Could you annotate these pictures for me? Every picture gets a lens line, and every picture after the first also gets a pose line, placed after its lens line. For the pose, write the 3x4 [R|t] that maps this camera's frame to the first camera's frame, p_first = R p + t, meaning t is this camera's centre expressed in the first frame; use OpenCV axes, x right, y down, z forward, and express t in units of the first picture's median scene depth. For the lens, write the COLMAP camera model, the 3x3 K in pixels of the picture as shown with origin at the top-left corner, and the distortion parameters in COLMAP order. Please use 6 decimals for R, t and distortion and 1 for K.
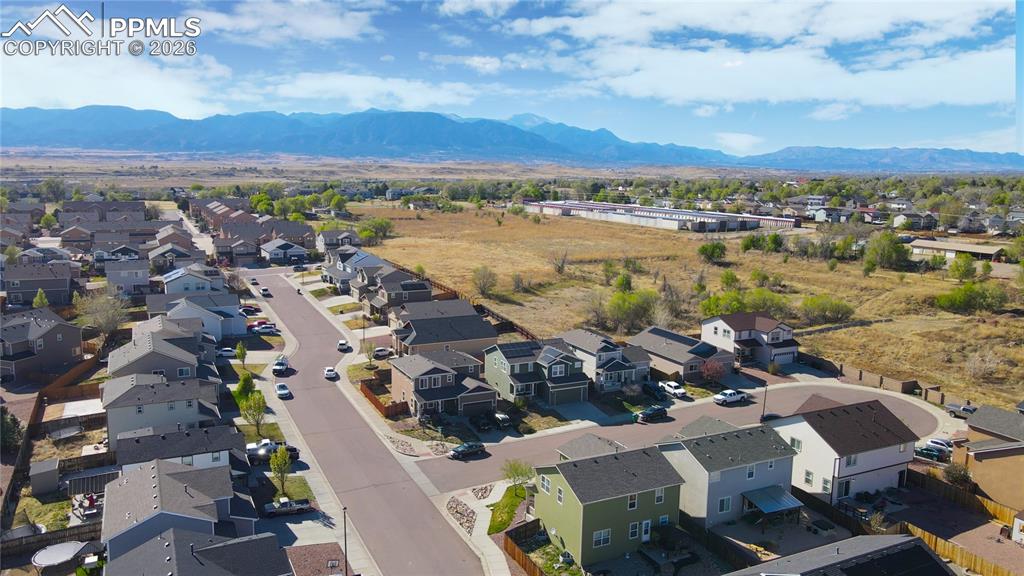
lens RADIAL K [[734.2, 0, 512.0], [0, 734.2, 288.0], [0, 0, 1]] dist [-0.001201, -0.000555]
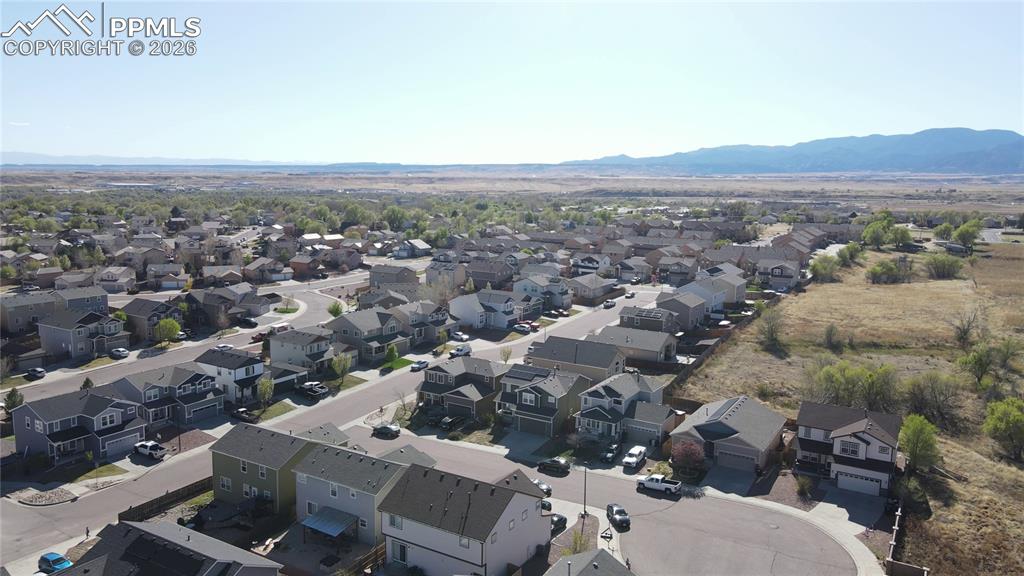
lens RADIAL K [[734.2, 0, 512.0], [0, 734.2, 288.0], [0, 0, 1]] dist [-0.001201, -0.000555]
pose [[0.541342, 0.113603, -0.833093, 0.918224], [-0.139486, 0.989235, 0.044258, -0.084989], [0.829152, 0.092246, 0.551360, 0.421429]]
